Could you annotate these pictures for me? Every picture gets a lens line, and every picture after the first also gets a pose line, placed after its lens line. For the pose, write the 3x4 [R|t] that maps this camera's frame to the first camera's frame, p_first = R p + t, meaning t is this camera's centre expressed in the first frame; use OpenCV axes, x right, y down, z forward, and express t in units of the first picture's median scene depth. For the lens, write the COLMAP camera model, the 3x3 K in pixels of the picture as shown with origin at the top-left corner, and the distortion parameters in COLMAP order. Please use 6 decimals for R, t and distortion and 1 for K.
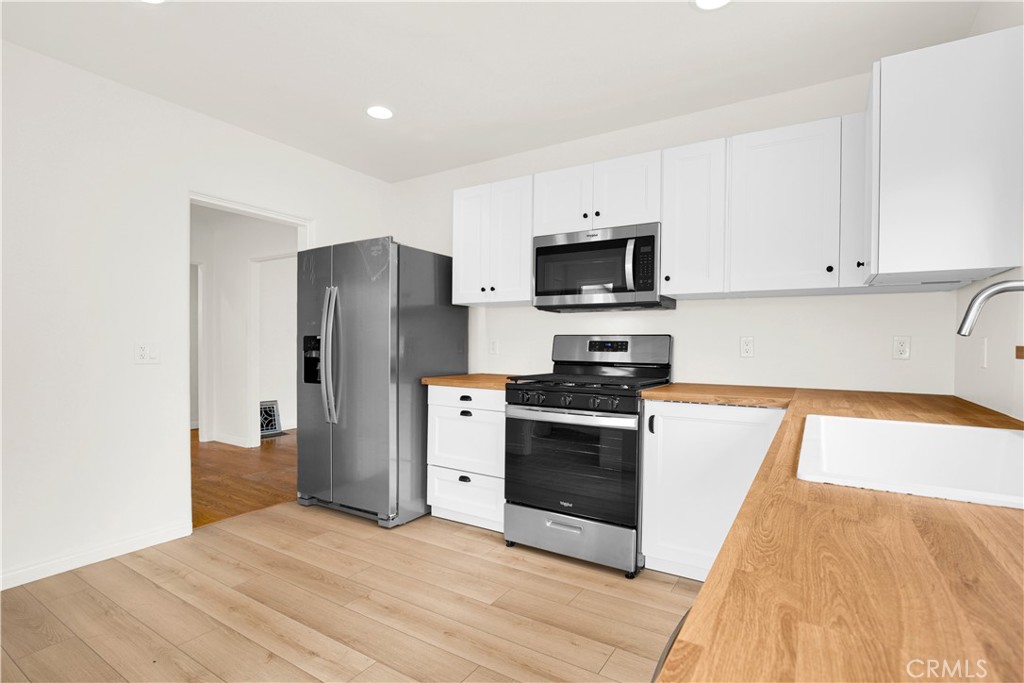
lens RADIAL K [[492.2, 0, 511.0], [0, 492.2, 347.9], [0, 0, 1]] dist [-0.003821, 0.000040]
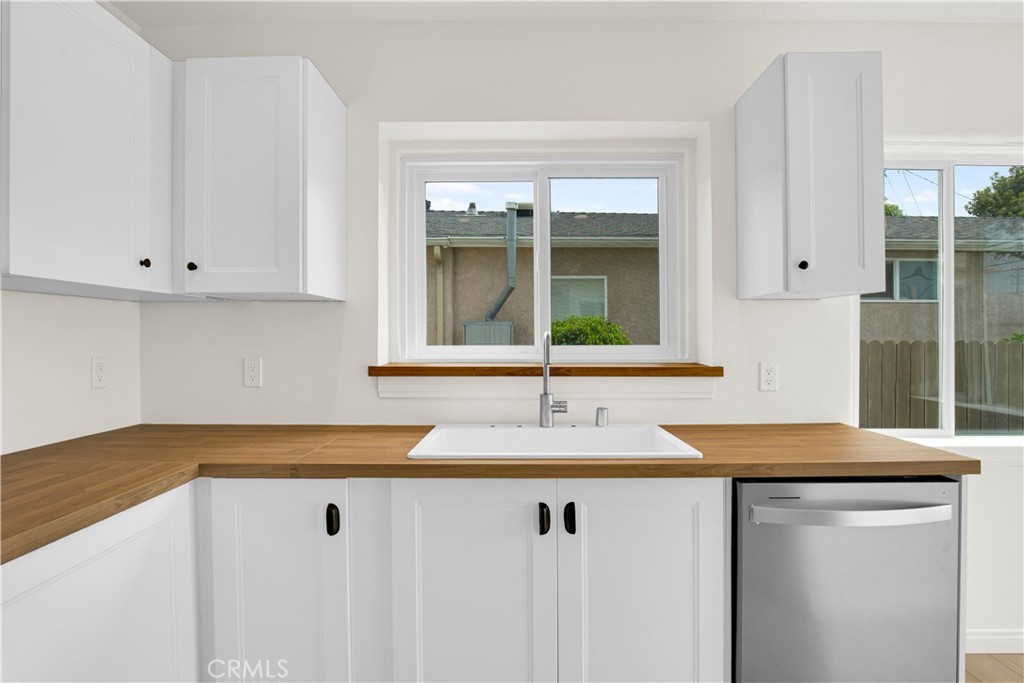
lens RADIAL K [[555.9, 0, 511.4], [0, 555.9, 336.9], [0, 0, 1]] dist [-0.047571, -0.000493]
pose [[-0.518542, -0.004076, 0.855042, -0.230329], [0.012990, 0.999836, 0.012645, -0.057211], [-0.854953, 0.017664, -0.518404, 0.876556]]
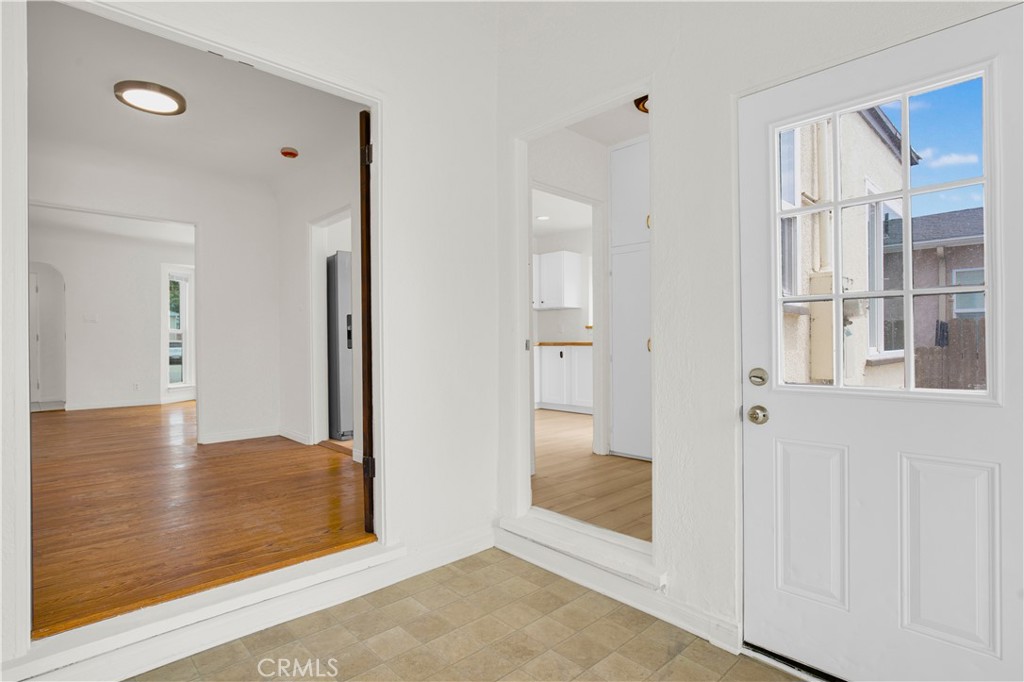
lens RADIAL K [[536.3, 0, 486.8], [0, 536.3, 356.9], [0, 0, 1]] dist [-0.001734, -0.000253]
pose [[0.256057, -0.035602, 0.966006, -2.528829], [0.018566, 0.999318, 0.031909, 0.069888], [-0.966483, 0.009765, 0.256543, 0.369240]]
